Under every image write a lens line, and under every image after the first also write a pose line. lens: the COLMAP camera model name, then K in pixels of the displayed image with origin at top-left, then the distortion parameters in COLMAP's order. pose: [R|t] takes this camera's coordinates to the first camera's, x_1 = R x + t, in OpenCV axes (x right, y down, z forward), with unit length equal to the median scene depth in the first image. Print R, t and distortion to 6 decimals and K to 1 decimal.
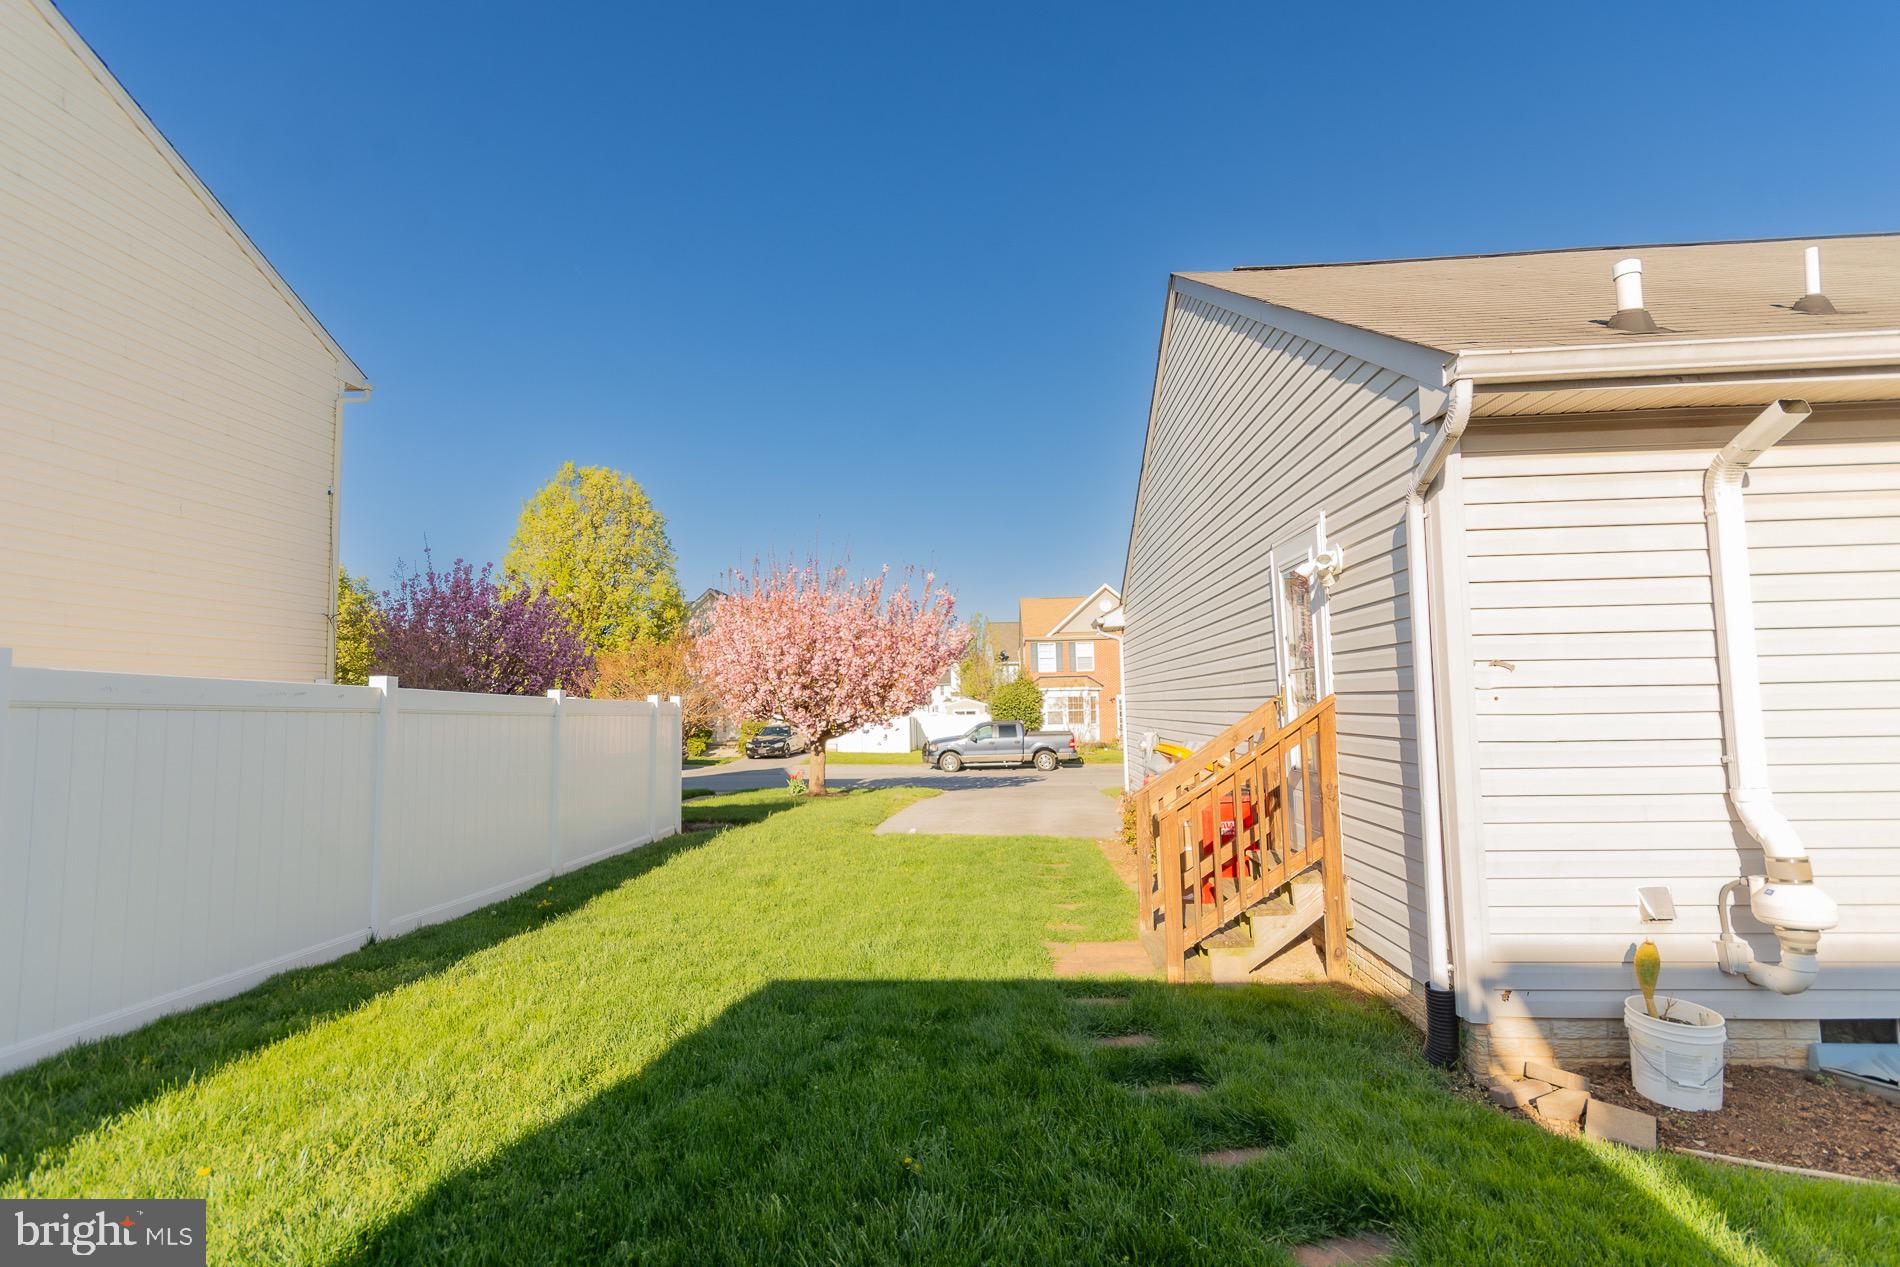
lens RADIAL K [[842.6, 0, 924.5], [0, 842.6, 642.4], [0, 0, 1]] dist [0.007447, -0.003071]
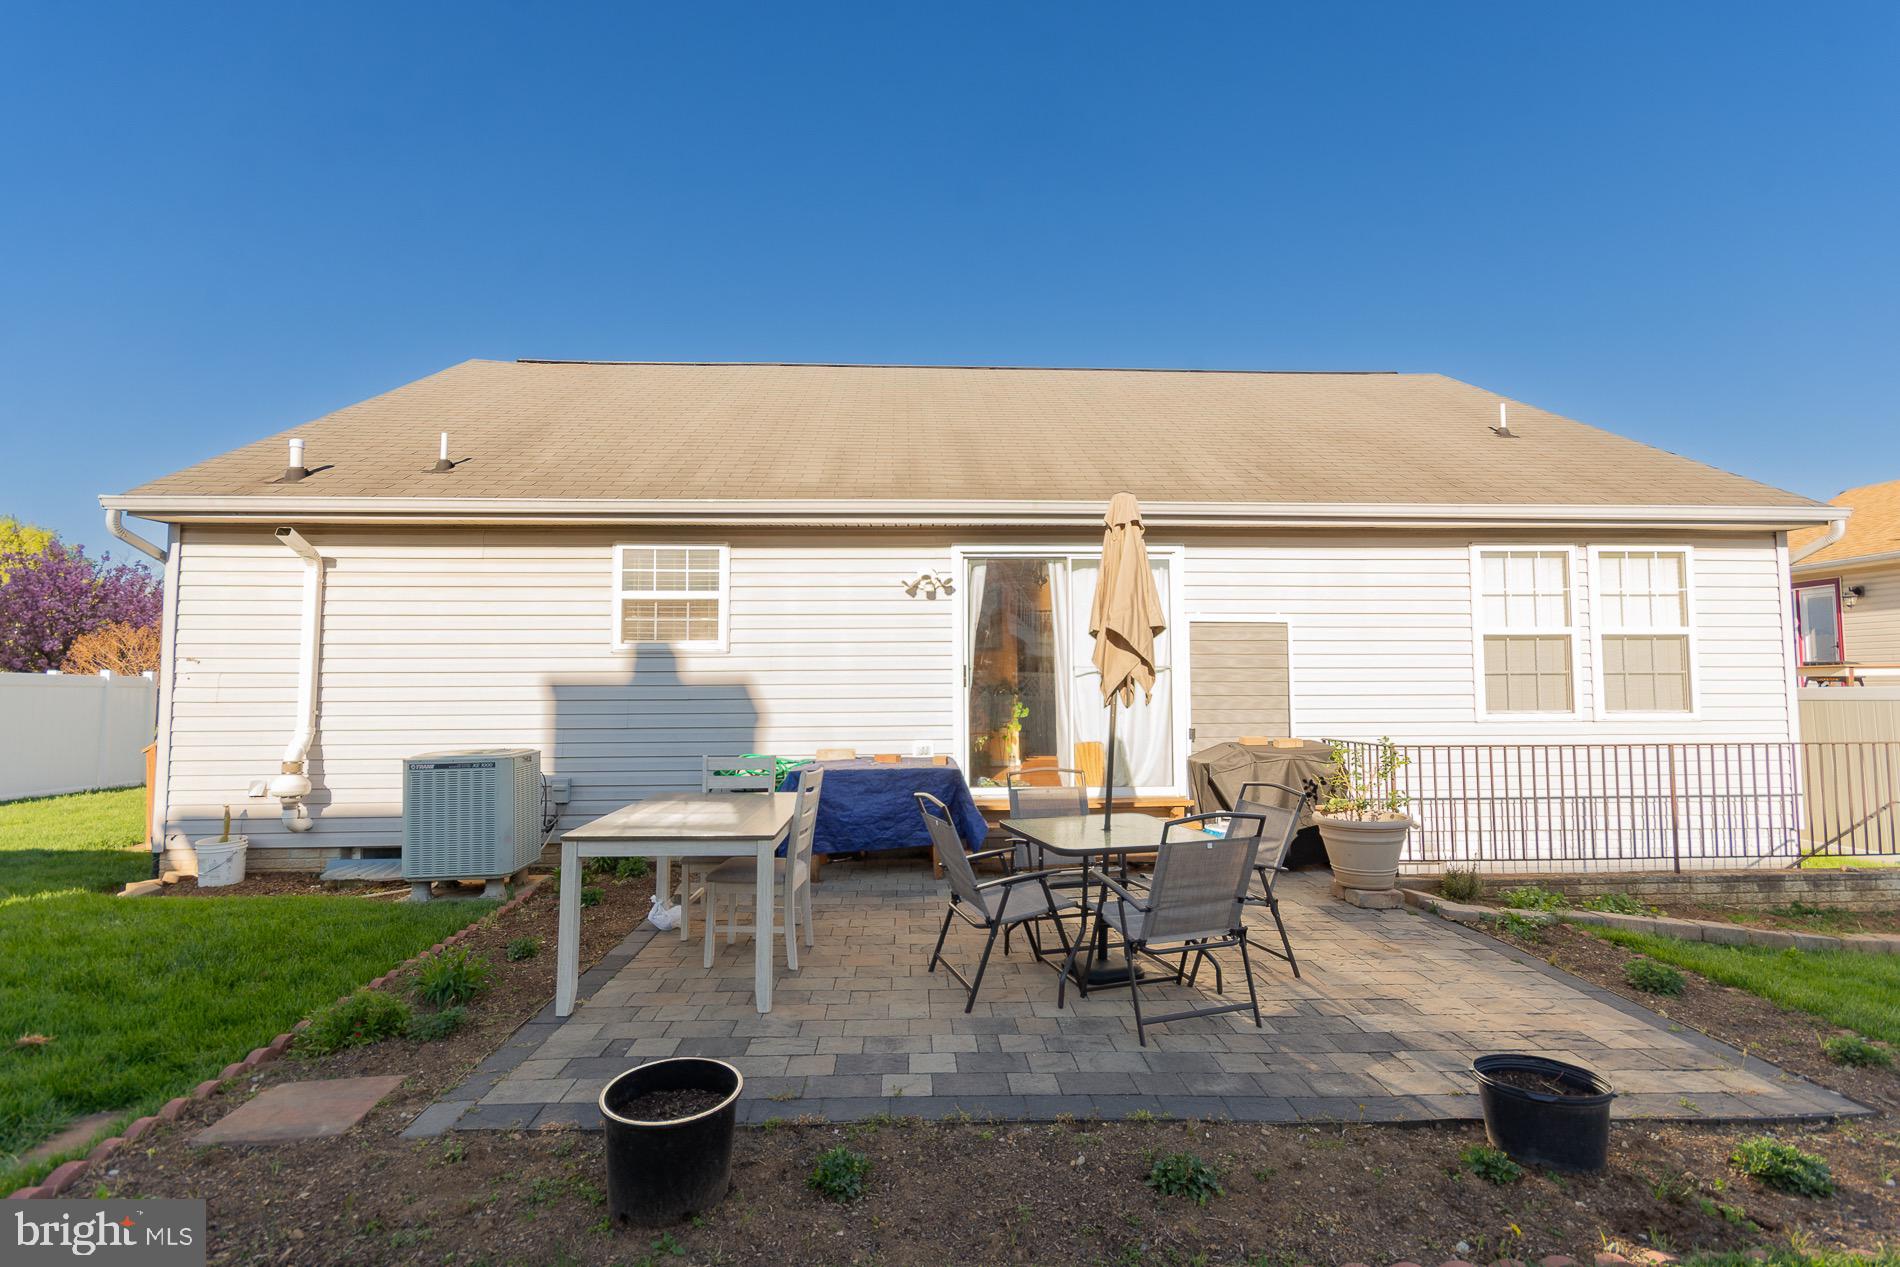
lens RADIAL K [[842.6, 0, 924.5], [0, 842.6, 642.4], [0, 0, 1]] dist [0.007447, -0.003071]
pose [[0.986578, 0.020275, 0.162030, 1.947472], [-0.023540, 0.999556, 0.018261, -0.082977], [-0.161588, -0.021830, 0.986617, -1.060152]]
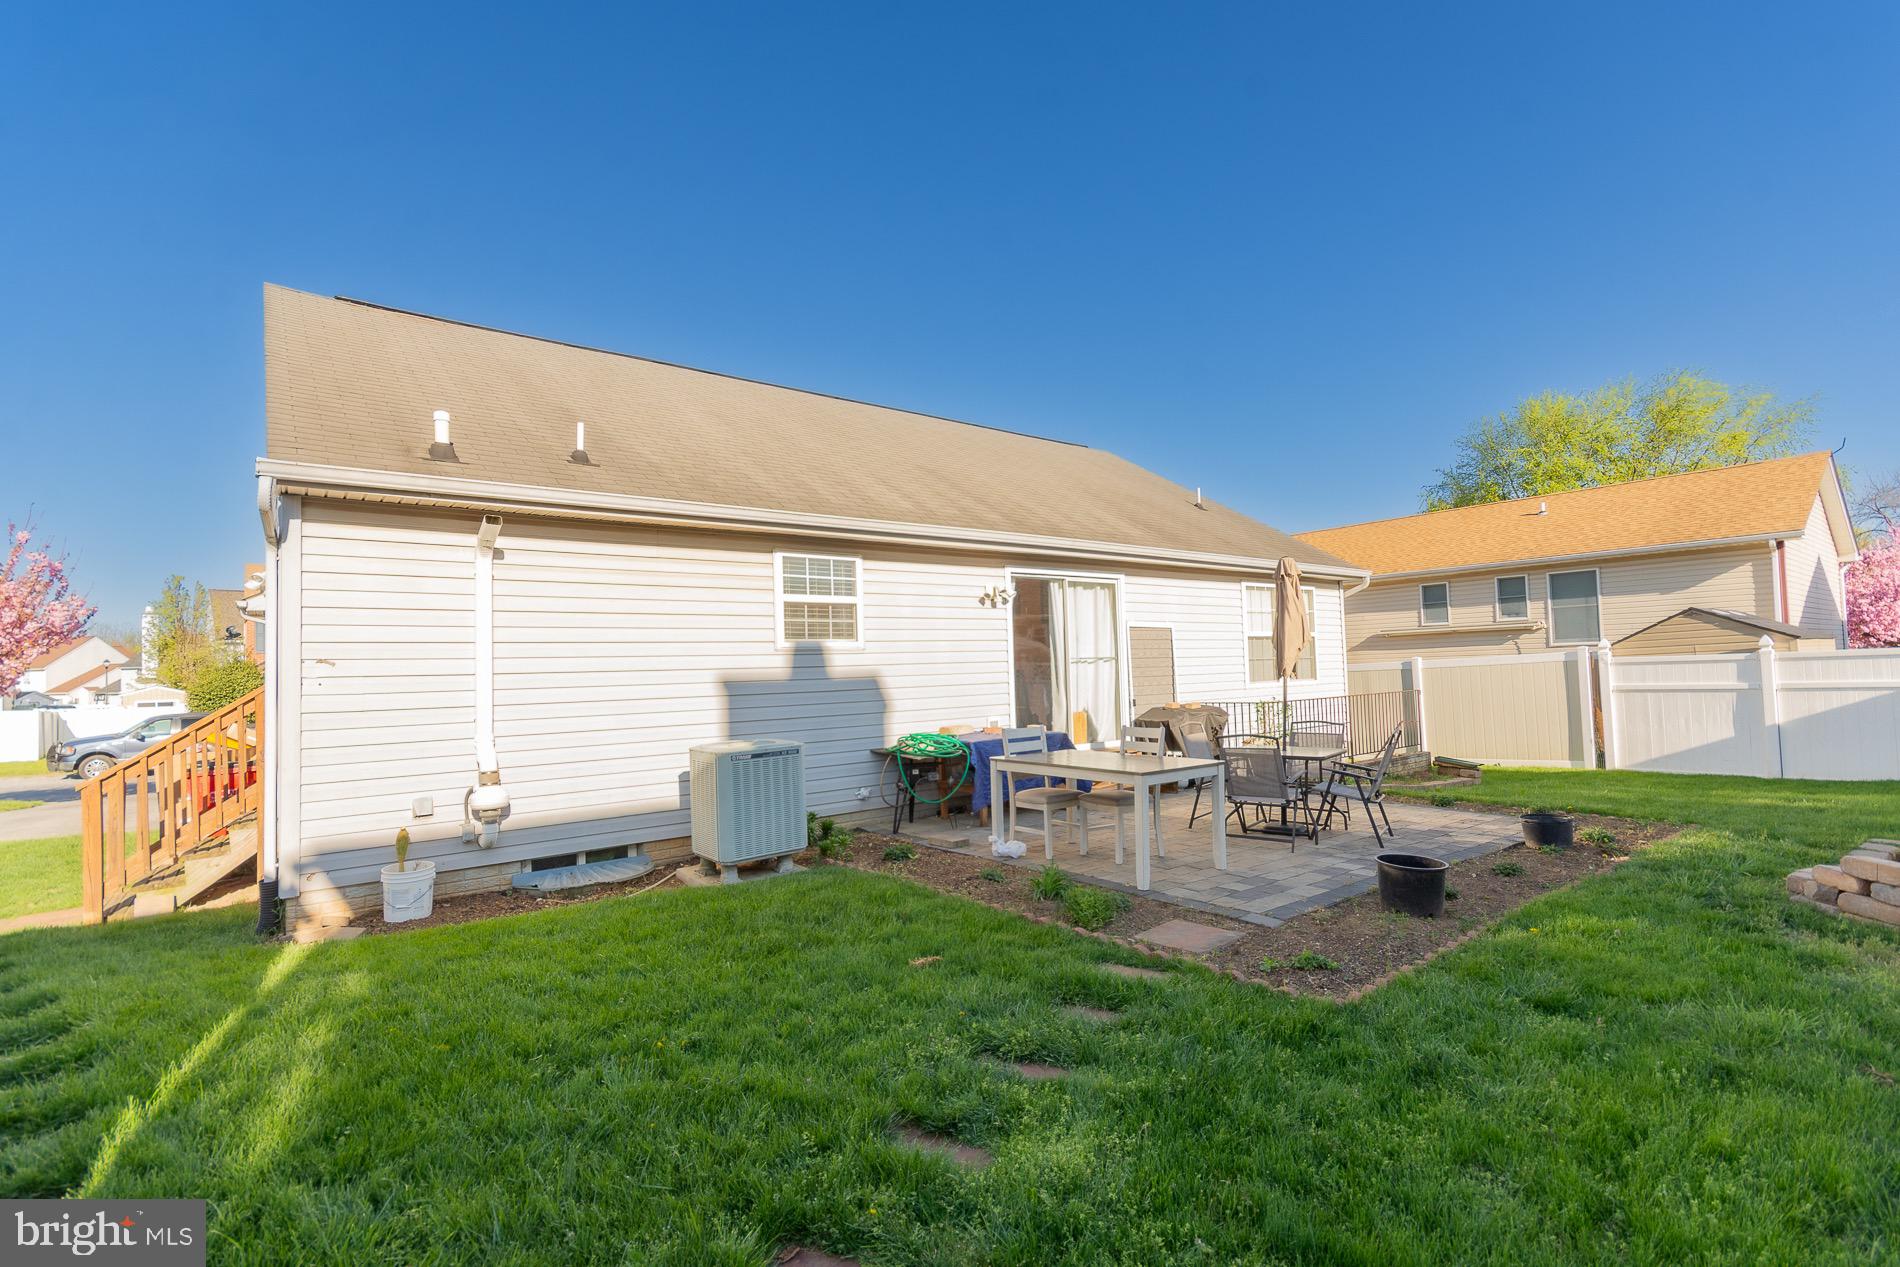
lens RADIAL K [[842.6, 0, 924.5], [0, 842.6, 642.4], [0, 0, 1]] dist [0.007447, -0.003071]
pose [[0.730600, 0.018833, 0.682546, 0.432071], [-0.033082, 0.999422, 0.007835, -0.056705], [-0.682004, -0.028304, 0.730800, -0.847994]]
